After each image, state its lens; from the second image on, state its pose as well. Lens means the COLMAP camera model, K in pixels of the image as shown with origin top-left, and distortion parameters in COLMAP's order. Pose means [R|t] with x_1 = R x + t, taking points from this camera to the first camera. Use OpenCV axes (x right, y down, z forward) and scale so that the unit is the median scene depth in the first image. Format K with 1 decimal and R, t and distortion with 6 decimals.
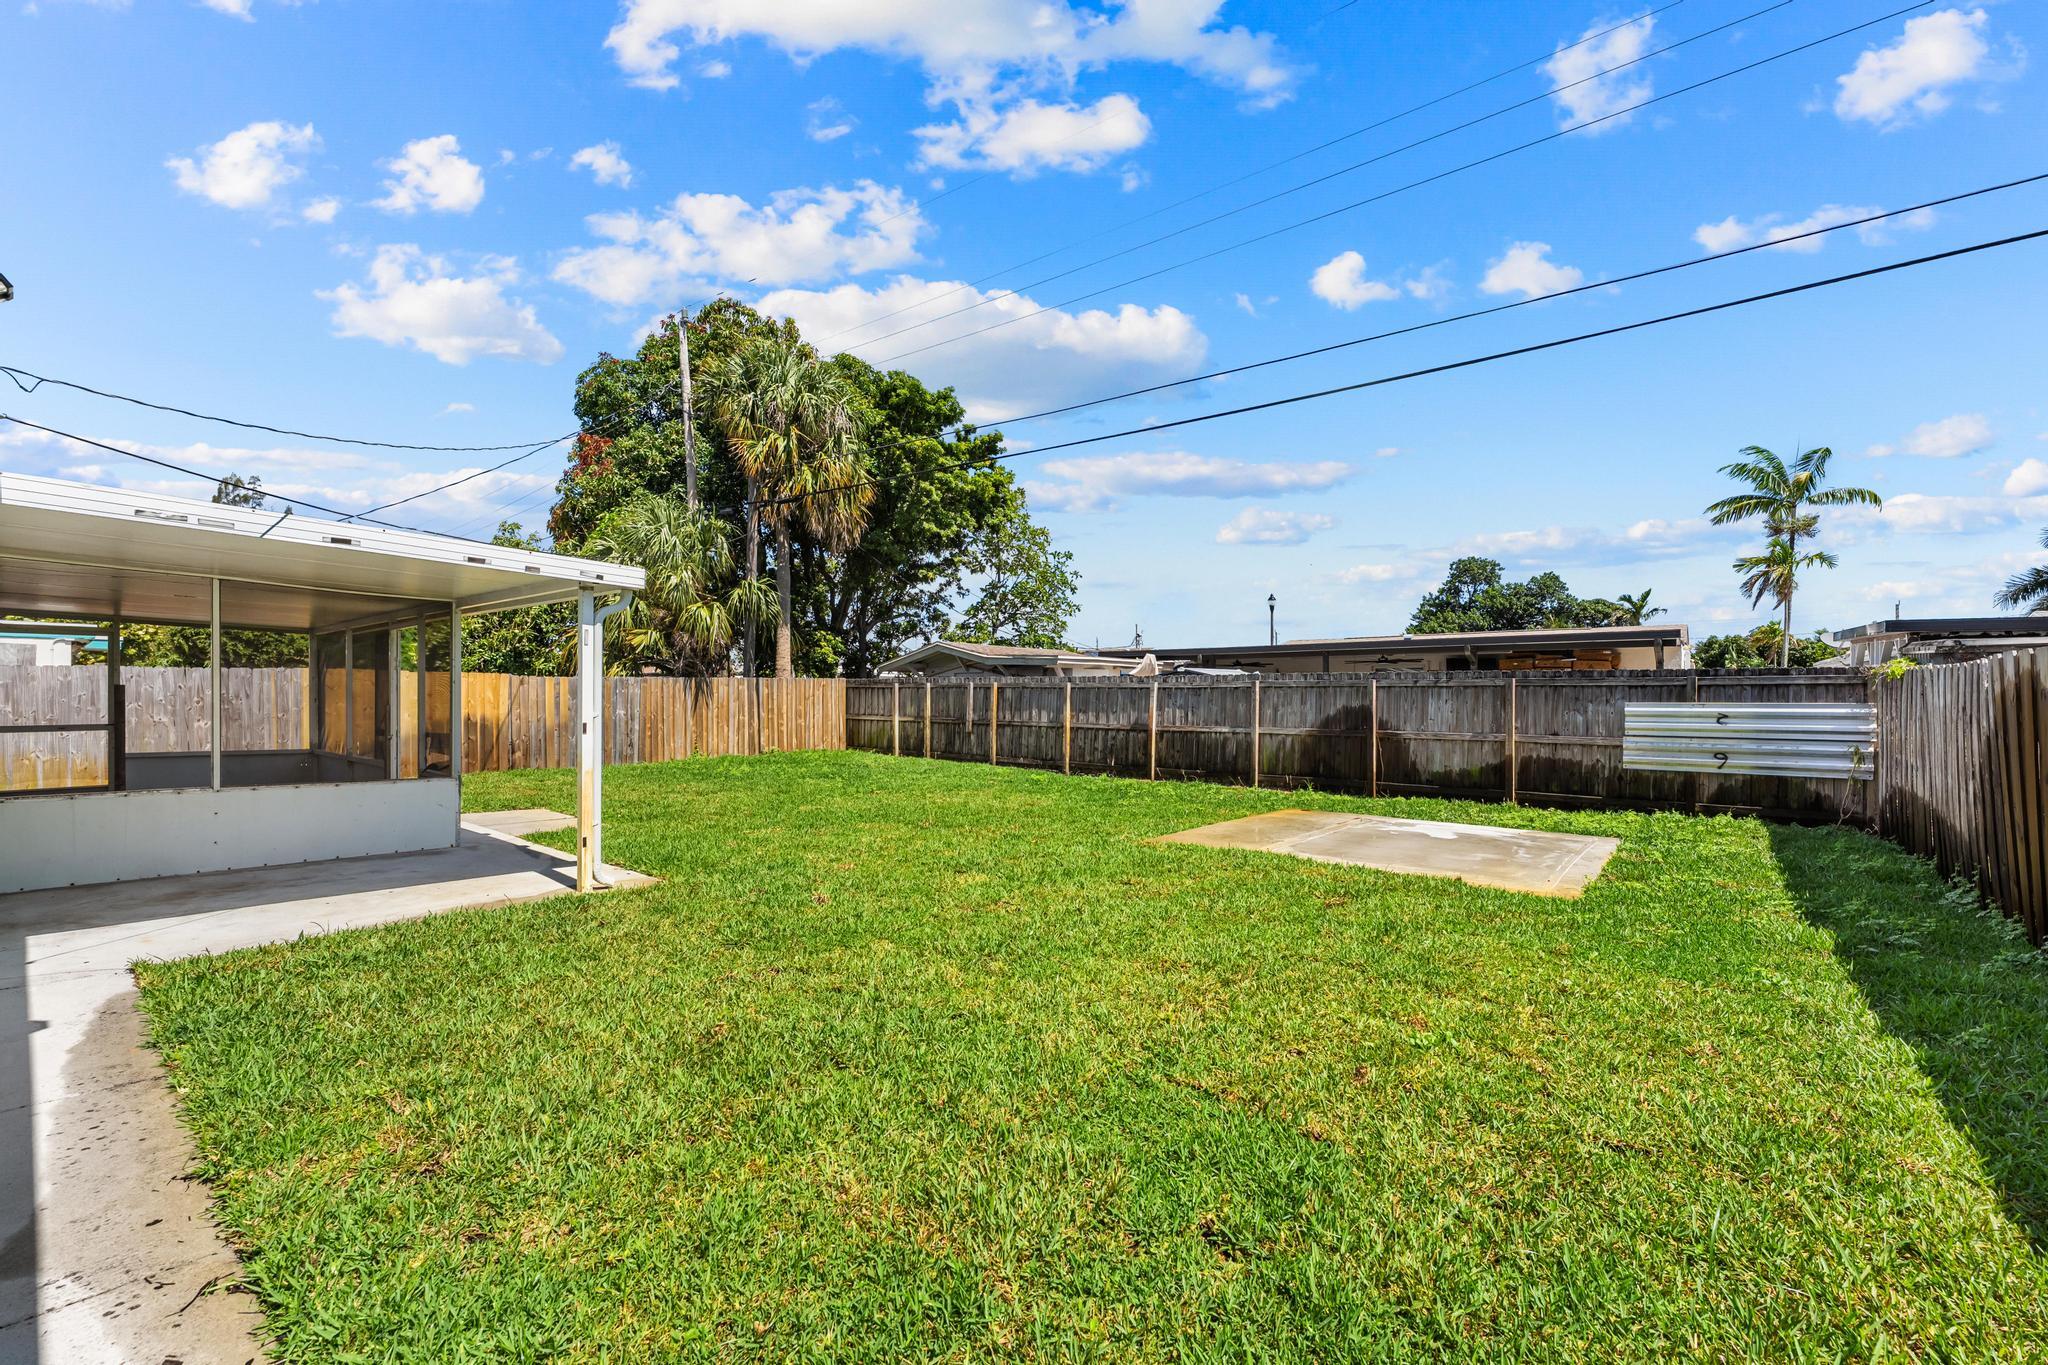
lens RADIAL K [[822.6, 0, 1019.6], [0, 822.6, 691.1], [0, 0, 1]] dist [-0.001397, -0.000172]
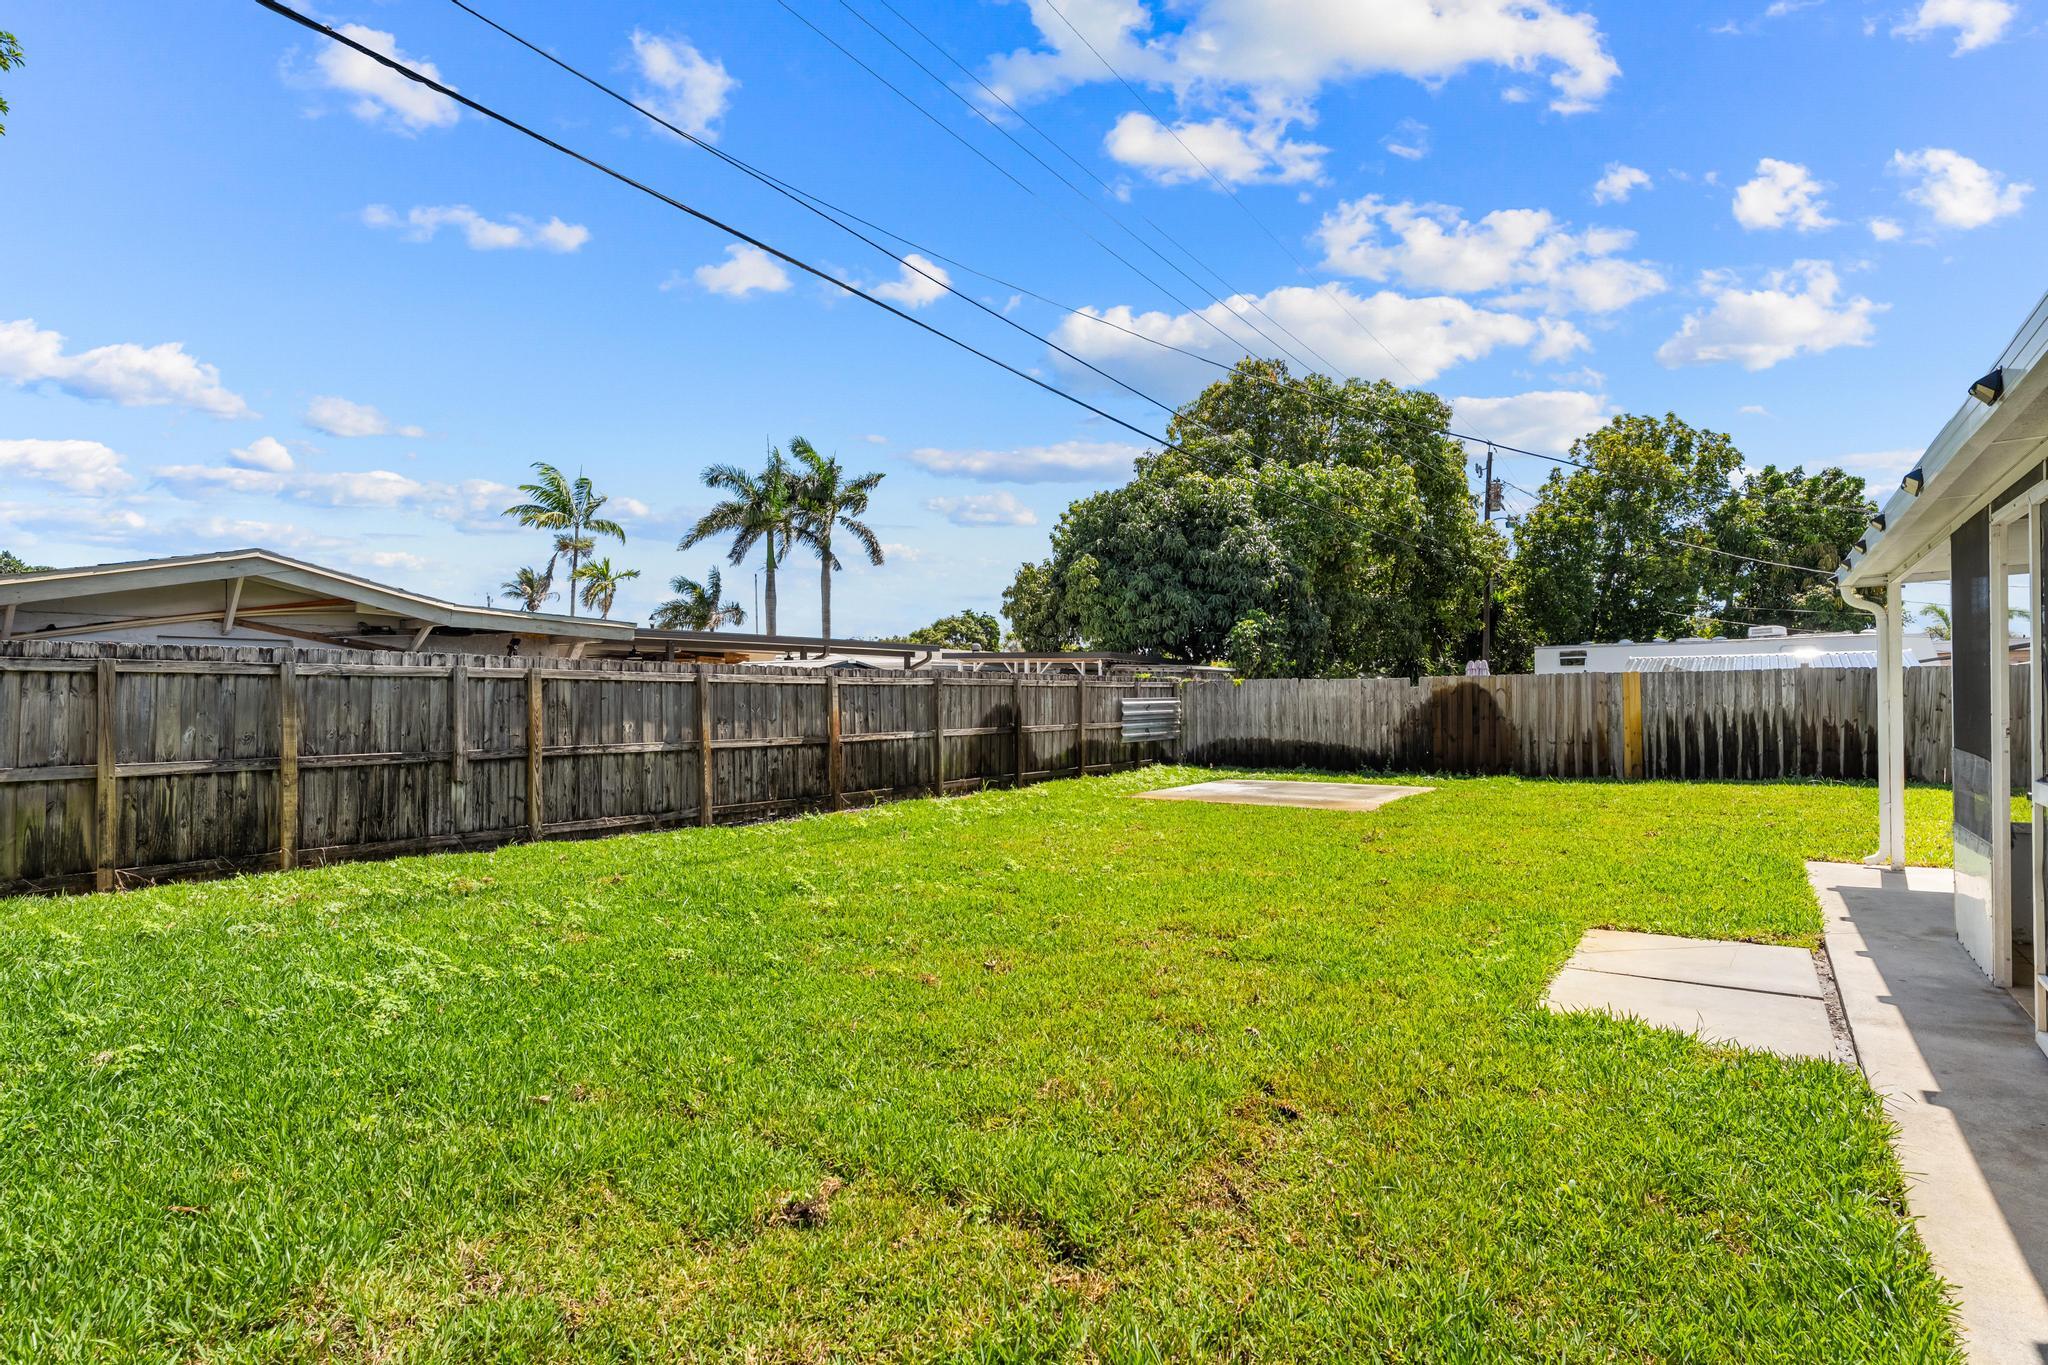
lens RADIAL K [[958.9, 0, 1024.1], [0, 958.9, 698.8], [0, 0, 1]] dist [0.000287, -0.000091]
pose [[-0.045218, -0.002126, 0.998975, -0.646474], [0.001584, 0.999996, 0.002200, 0.006350], [-0.998976, 0.001682, -0.045215, 0.809232]]
